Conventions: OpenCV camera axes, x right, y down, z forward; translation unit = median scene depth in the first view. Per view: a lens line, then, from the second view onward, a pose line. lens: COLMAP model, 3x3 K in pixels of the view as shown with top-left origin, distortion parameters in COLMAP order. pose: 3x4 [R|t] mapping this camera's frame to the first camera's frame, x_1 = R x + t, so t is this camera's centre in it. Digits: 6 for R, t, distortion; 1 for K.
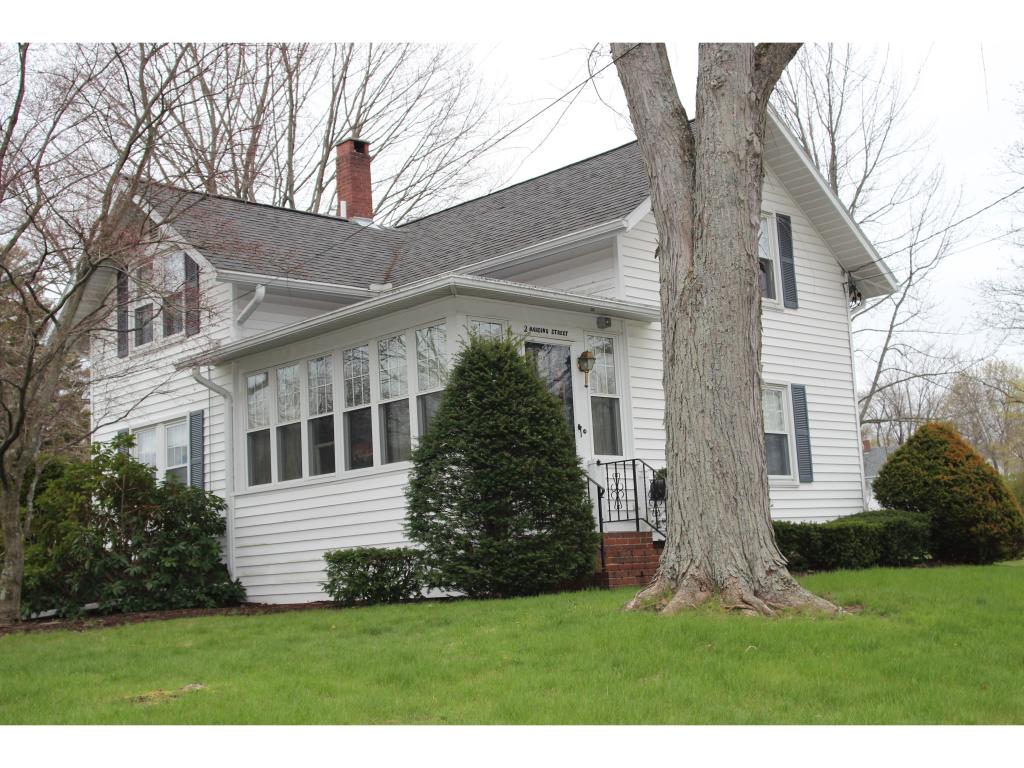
lens RADIAL K [[1301.9, 0, 512.0], [0, 1301.9, 384.0], [0, 0, 1]] dist [-0.095782, 0.014258]
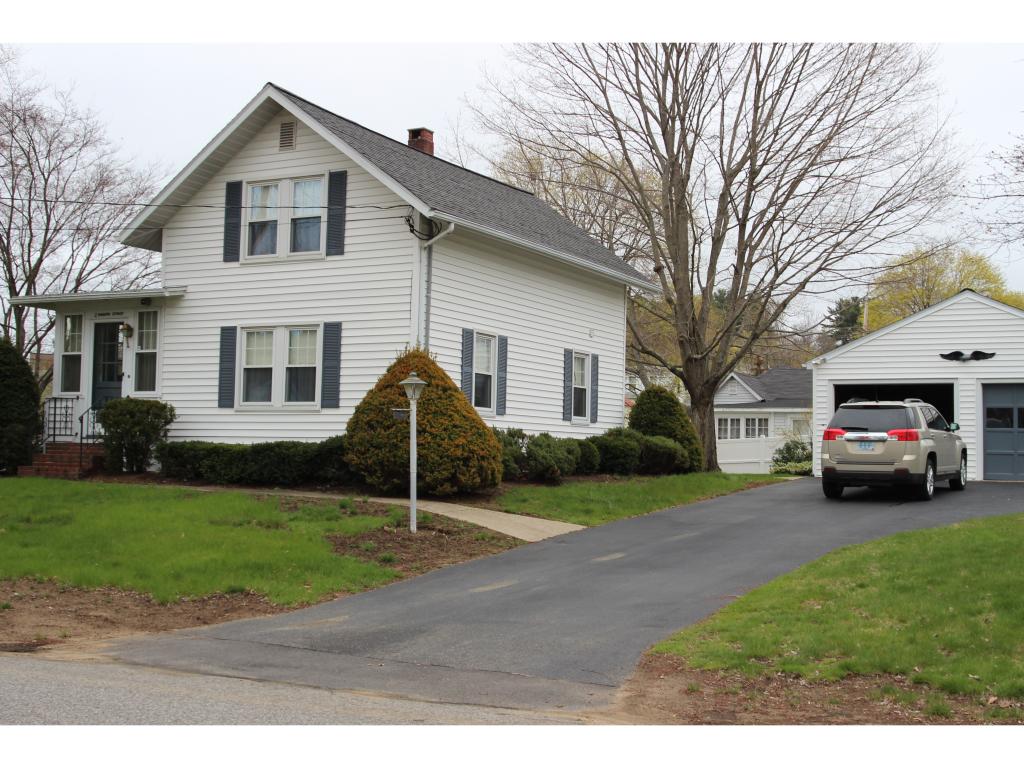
lens RADIAL K [[1301.9, 0, 512.0], [0, 1301.9, 384.0], [0, 0, 1]] dist [-0.095782, 0.014258]
pose [[0.323546, 0.010769, -0.946151, 1.370229], [0.104533, 0.993408, 0.047053, 0.017232], [0.940420, -0.114127, 0.320288, 0.777775]]
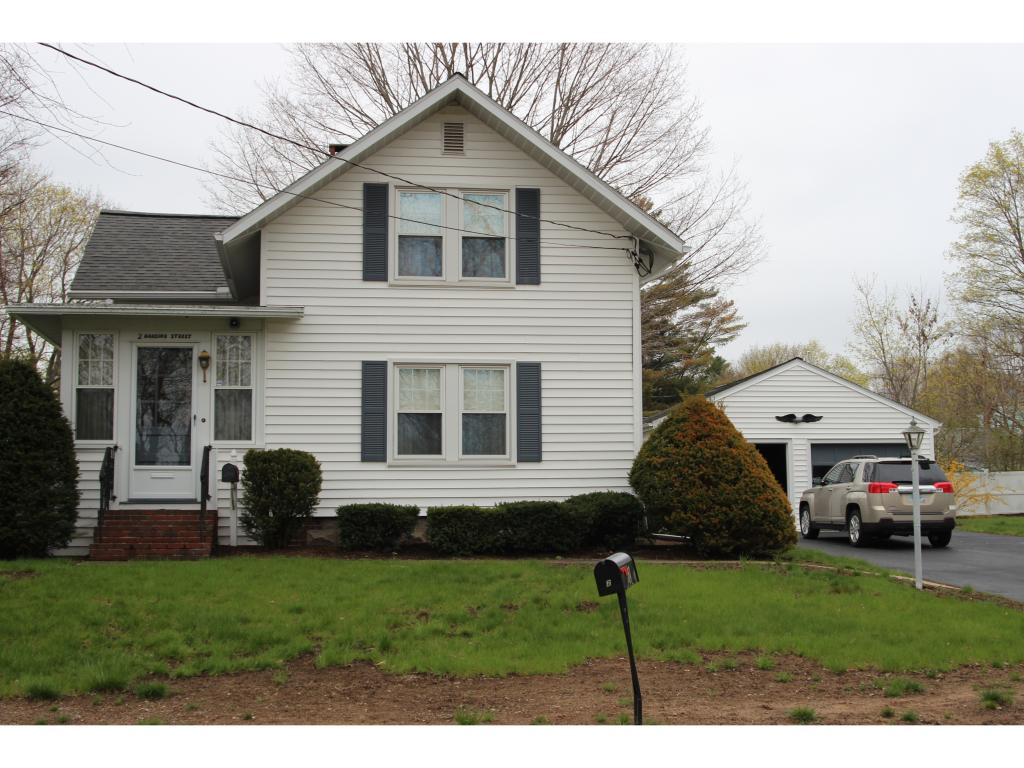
lens RADIAL K [[1301.9, 0, 512.0], [0, 1301.9, 384.0], [0, 0, 1]] dist [-0.095782, 0.014258]
pose [[0.808933, -0.013729, -0.587740, 0.796899], [0.050235, 0.997685, 0.045836, -0.029170], [0.585751, -0.066604, 0.807750, 0.192227]]
